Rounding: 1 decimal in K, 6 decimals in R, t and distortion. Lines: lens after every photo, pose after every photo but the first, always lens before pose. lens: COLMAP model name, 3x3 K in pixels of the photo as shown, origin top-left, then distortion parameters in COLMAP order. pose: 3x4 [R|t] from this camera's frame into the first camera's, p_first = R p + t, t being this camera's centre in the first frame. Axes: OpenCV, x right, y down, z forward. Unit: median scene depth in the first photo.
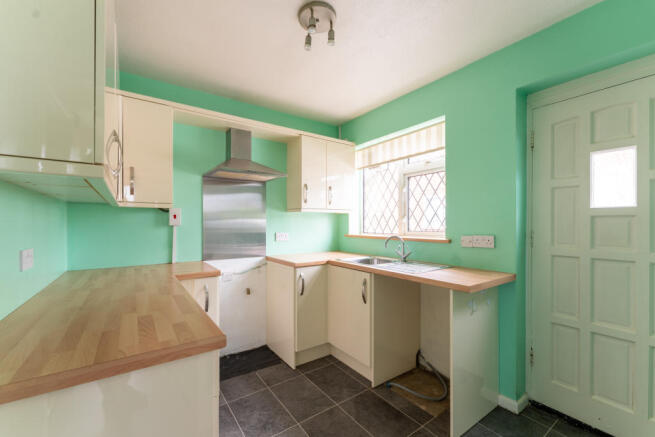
lens RADIAL K [[272.5, 0, 321.5], [0, 272.5, 222.3], [0, 0, 1]] dist [0.000421, 0.000035]
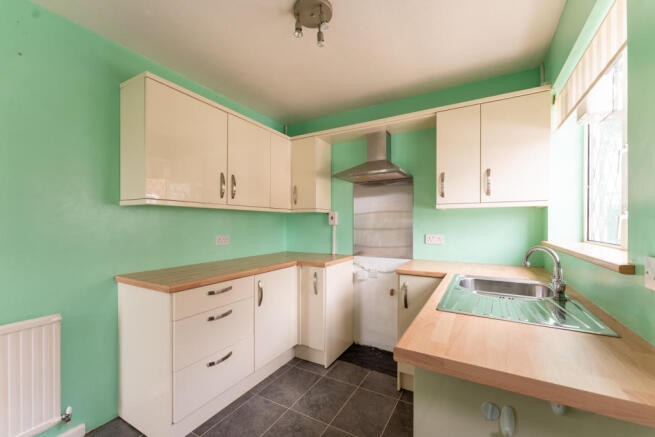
lens RADIAL K [[272.5, 0, 322.0], [0, 272.5, 222.2], [0, 0, 1]] dist [0.000421, 0.000035]
pose [[0.413553, -0.004539, -0.910469, 0.575608], [0.006279, 0.999978, -0.002133, 0.001053], [0.910458, -0.004835, 0.413573, 0.402874]]
